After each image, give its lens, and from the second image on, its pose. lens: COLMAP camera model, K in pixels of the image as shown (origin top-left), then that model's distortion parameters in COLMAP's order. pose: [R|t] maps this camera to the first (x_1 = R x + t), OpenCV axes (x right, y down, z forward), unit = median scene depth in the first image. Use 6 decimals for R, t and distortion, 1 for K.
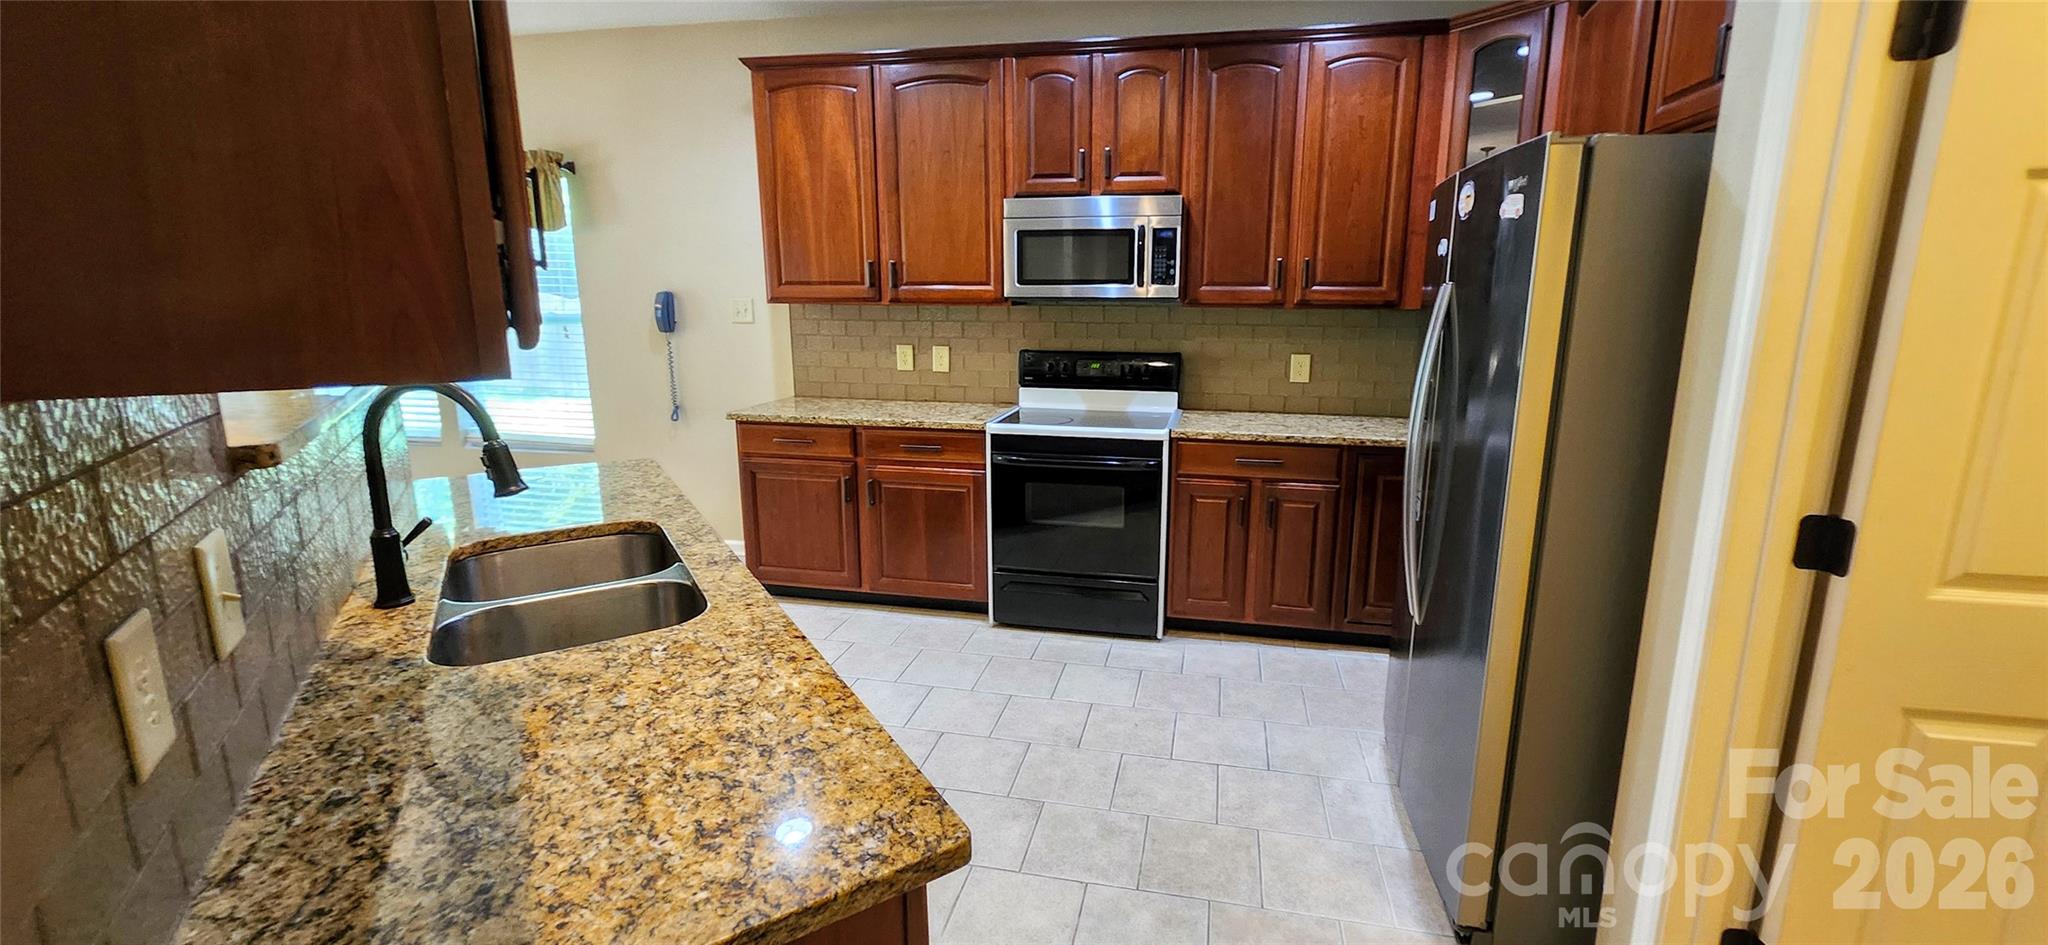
lens RADIAL K [[800.1, 0, 1052.3], [0, 800.1, 451.8], [0, 0, 1]] dist [-0.001151, -0.000384]
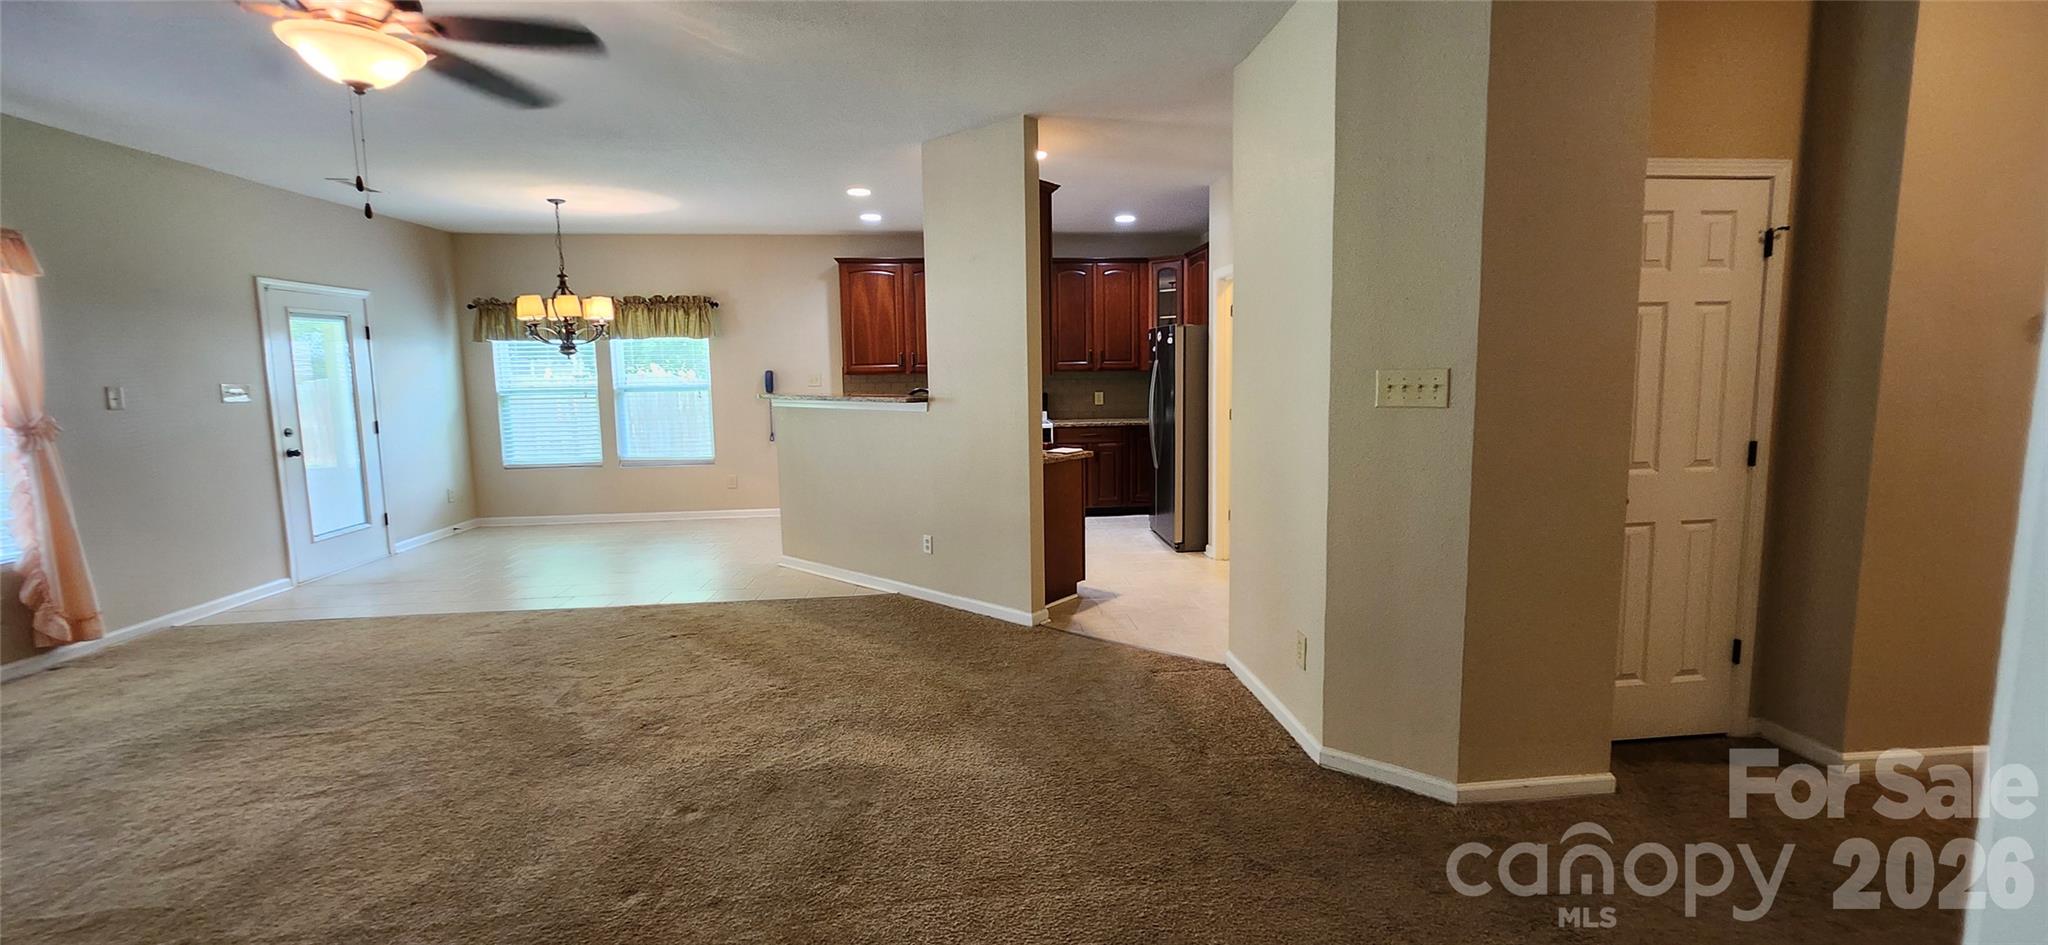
lens RADIAL K [[800.1, 0, 1029.3], [0, 800.1, 462.2], [0, 0, 1]] dist [-0.001151, -0.000384]
pose [[0.958601, -0.051250, 0.280104, -0.533281], [0.074069, 0.994687, -0.071493, 0.226183], [-0.274952, 0.089281, 0.957304, -1.104541]]
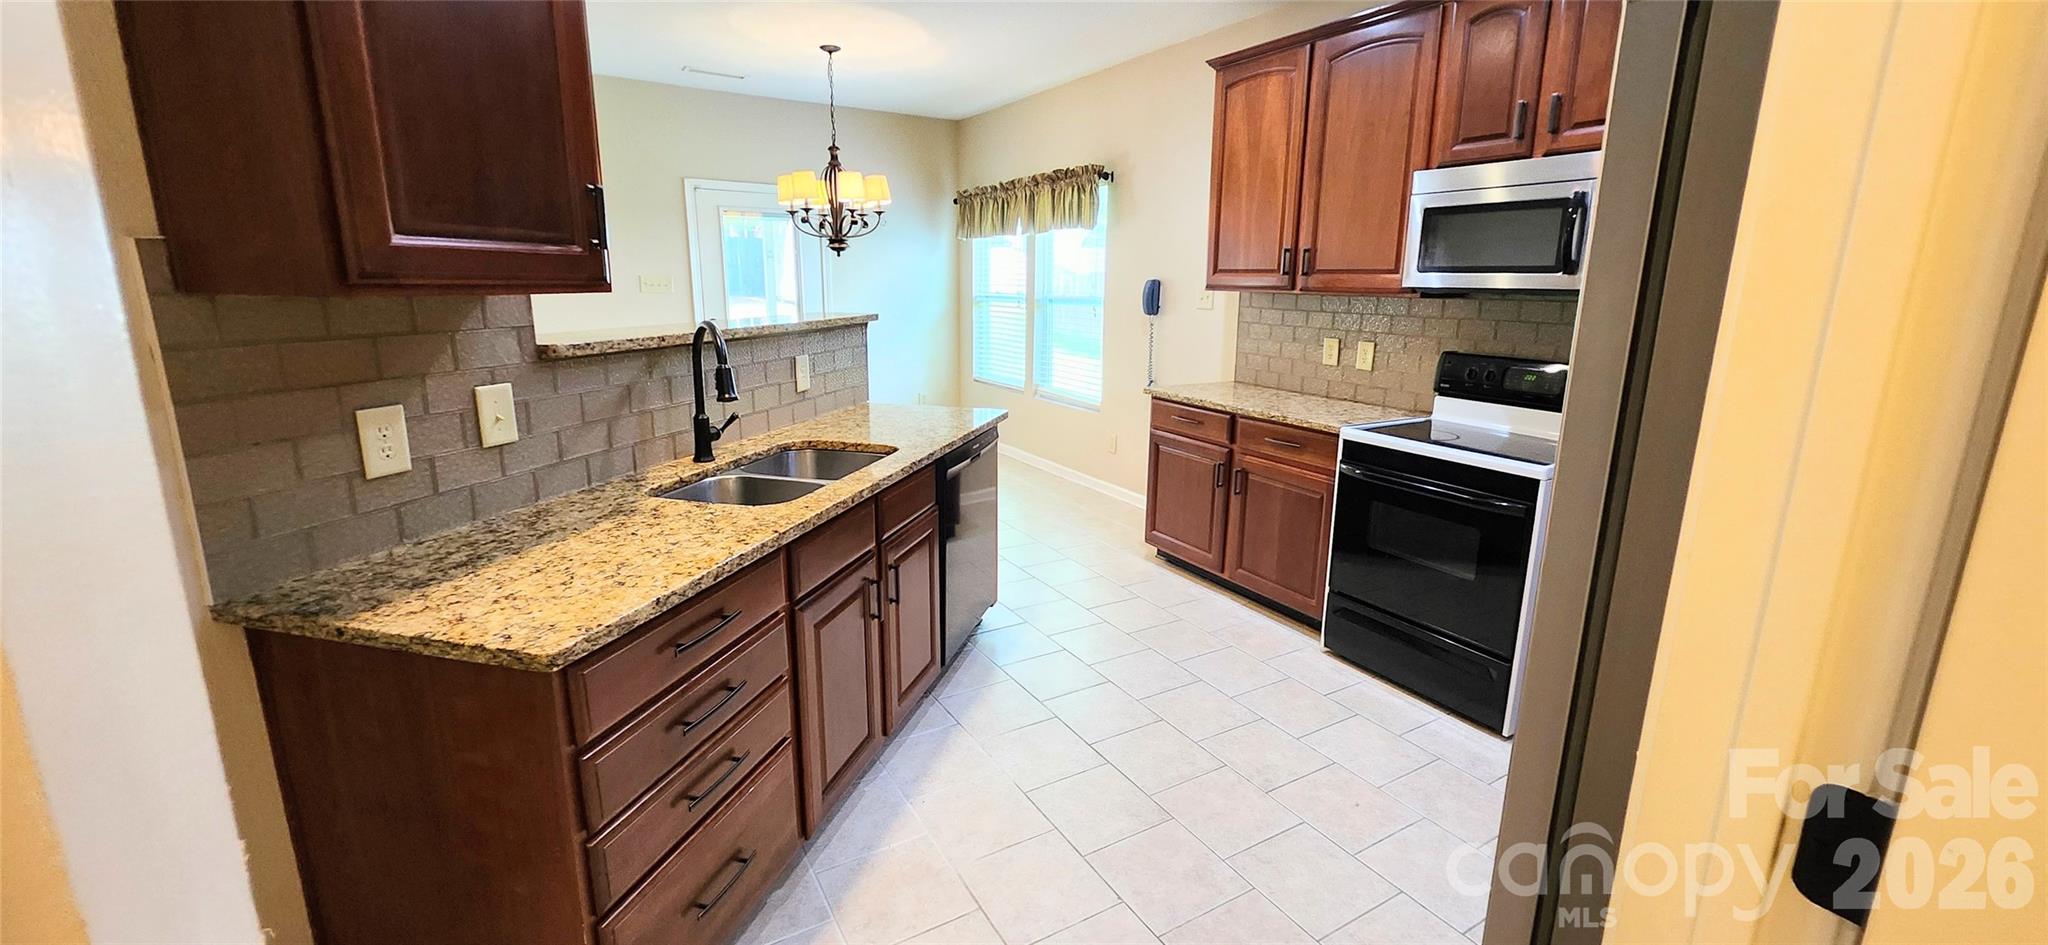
lens RADIAL K [[800.1, 0, 1062.9], [0, 800.1, 454.1], [0, 0, 1]] dist [-0.001151, -0.000384]
pose [[0.694896, 0.160703, -0.700924, 0.322627], [-0.155053, 0.985266, 0.072176, -0.021230], [0.702195, 0.058526, 0.709575, 0.141536]]
